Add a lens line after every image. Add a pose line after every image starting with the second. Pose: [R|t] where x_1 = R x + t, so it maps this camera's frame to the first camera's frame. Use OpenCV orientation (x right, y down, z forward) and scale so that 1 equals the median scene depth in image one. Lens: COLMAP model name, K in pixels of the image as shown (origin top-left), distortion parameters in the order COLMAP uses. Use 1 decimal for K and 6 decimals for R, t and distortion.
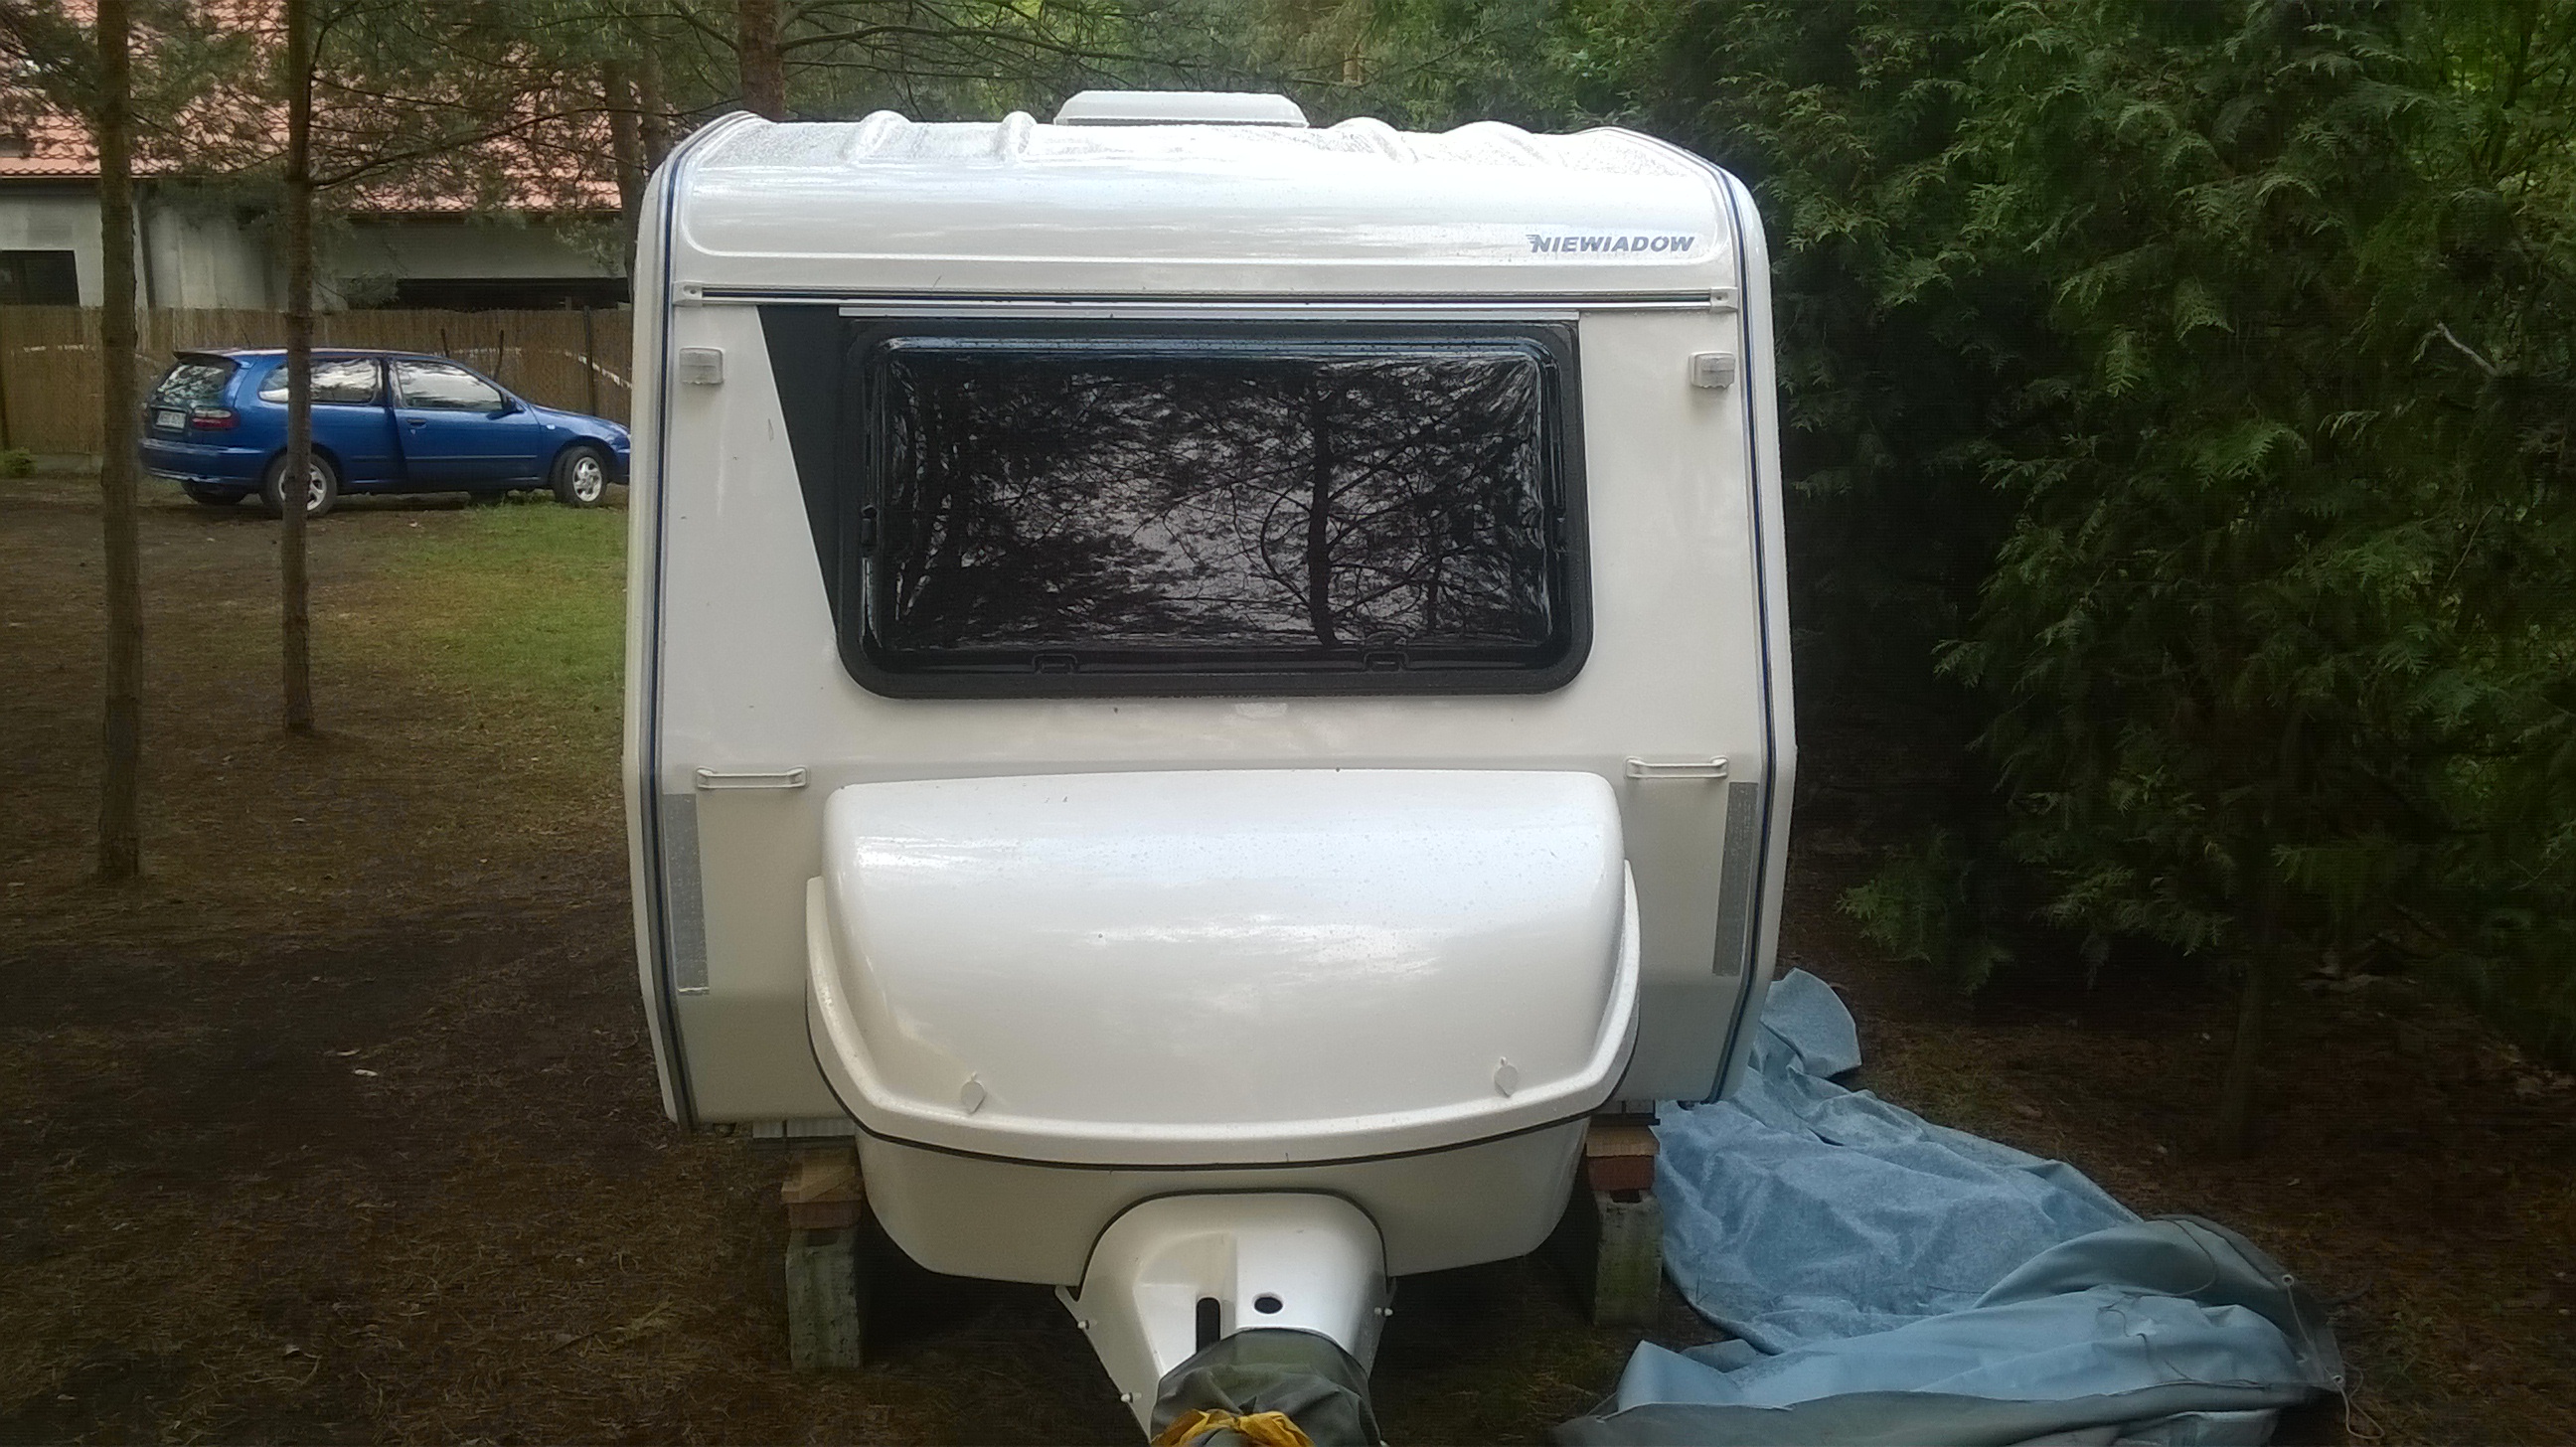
lens RADIAL K [[2140.8, 0, 1288.0], [0, 2140.8, 723.5], [0, 0, 1]] dist [0.057176, -0.091044]
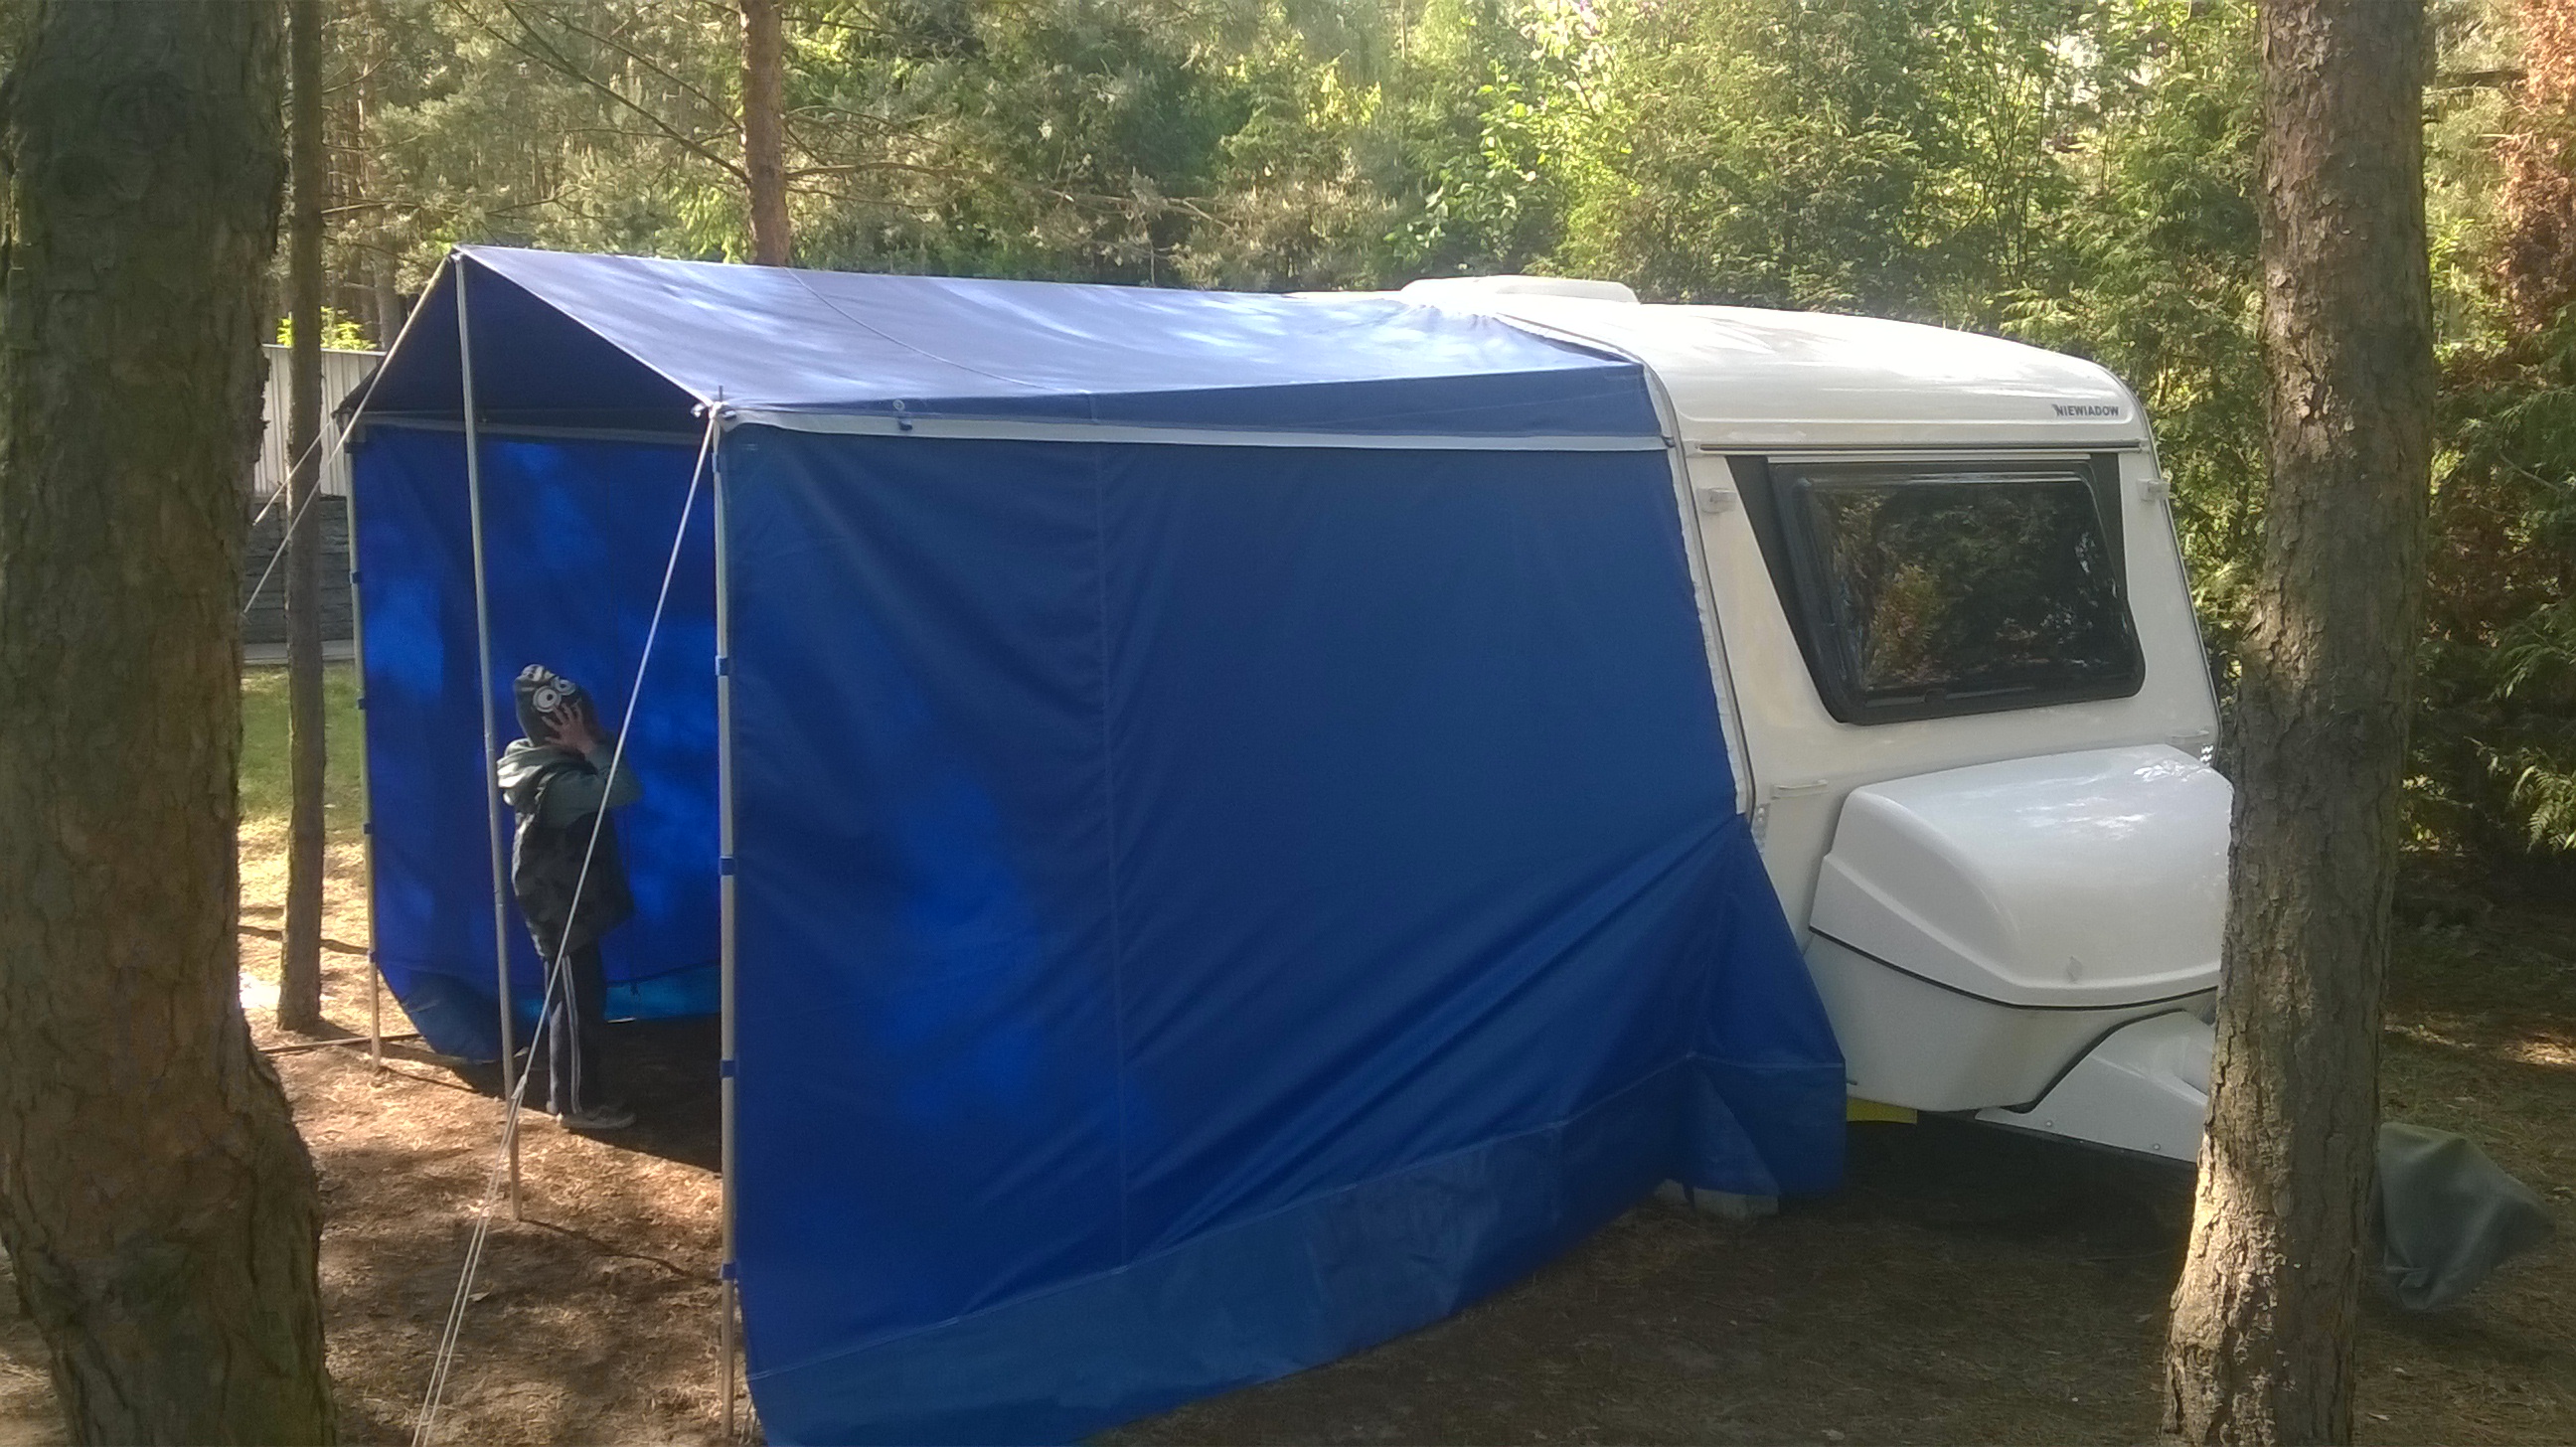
lens RADIAL K [[2140.8, 0, 1288.0], [0, 2140.8, 723.5], [0, 0, 1]] dist [0.057176, -0.091044]
pose [[0.865348, -0.066995, 0.496673, -1.168650], [0.080919, 0.996699, -0.006541, -0.033272], [-0.494596, 0.045850, 0.867913, -0.065596]]
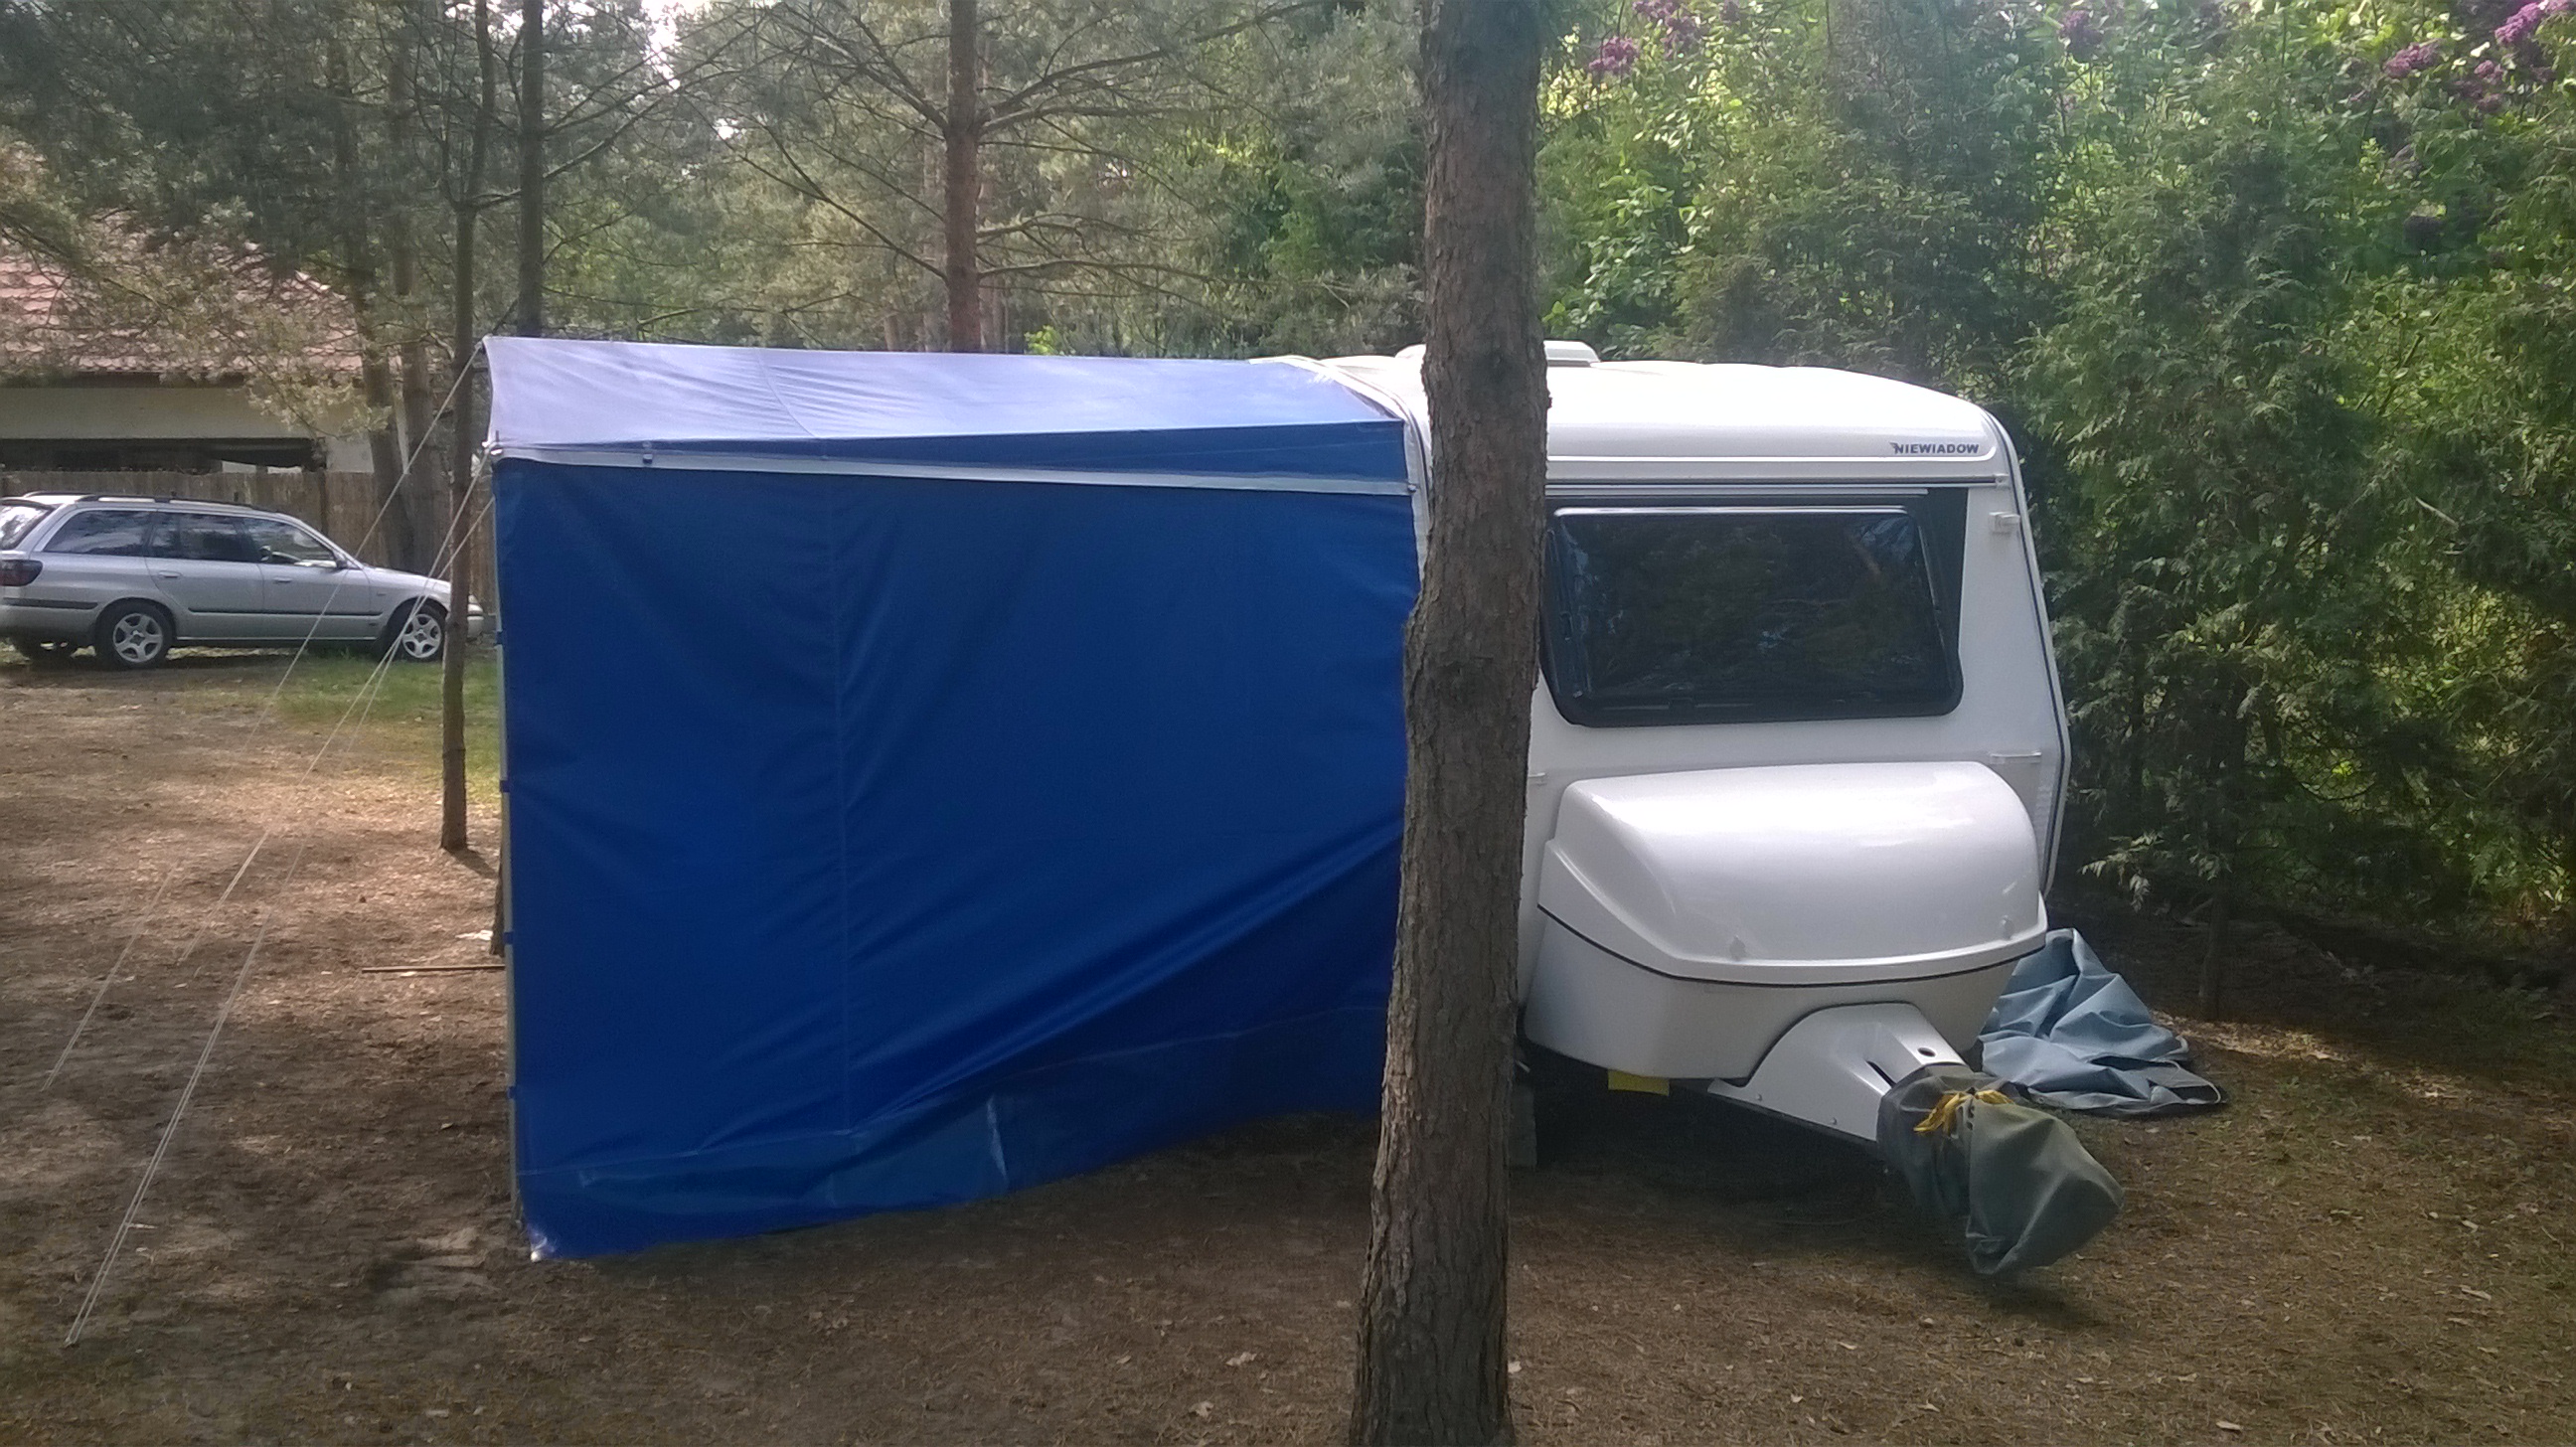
lens RADIAL K [[2140.8, 0, 1288.0], [0, 2140.8, 723.5], [0, 0, 1]] dist [0.057176, -0.091044]
pose [[0.973331, -0.027815, 0.227715, -0.732140], [0.043447, 0.997009, -0.063924, 0.073811], [-0.225255, 0.072112, 0.971627, -0.492982]]
